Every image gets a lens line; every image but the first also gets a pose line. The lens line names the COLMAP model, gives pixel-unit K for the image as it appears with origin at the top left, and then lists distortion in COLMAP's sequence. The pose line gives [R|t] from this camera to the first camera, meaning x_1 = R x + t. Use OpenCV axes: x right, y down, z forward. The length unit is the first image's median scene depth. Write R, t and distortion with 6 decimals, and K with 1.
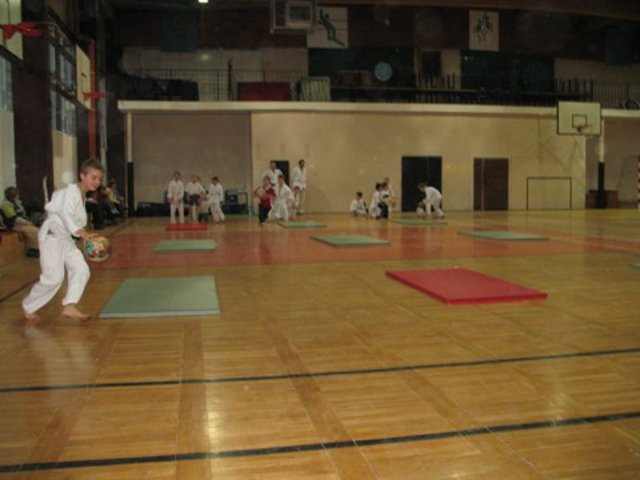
lens RADIAL K [[658.1, 0, 320.9], [0, 658.1, 252.7], [0, 0, 1]] dist [-0.110798, 0.000000]
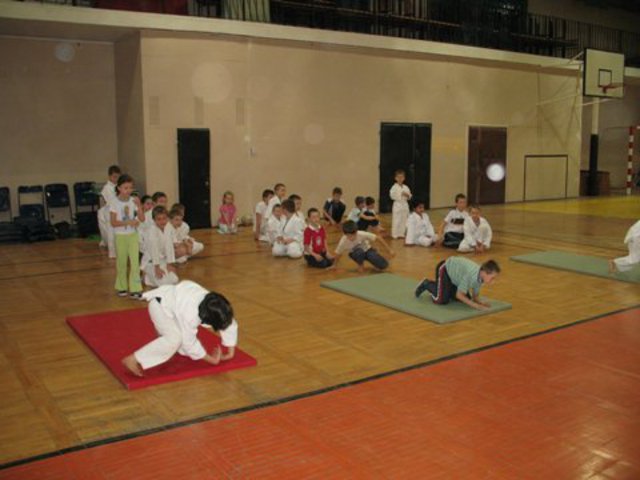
lens RADIAL K [[658.1, 0, 314.3], [0, 658.1, 224.0], [0, 0, 1]] dist [-0.110798, 0.000000]
pose [[0.926380, -0.036995, 0.374769, -0.159738], [0.024064, 0.998944, 0.039126, -0.076192], [-0.375821, -0.027227, 0.926292, 0.440622]]
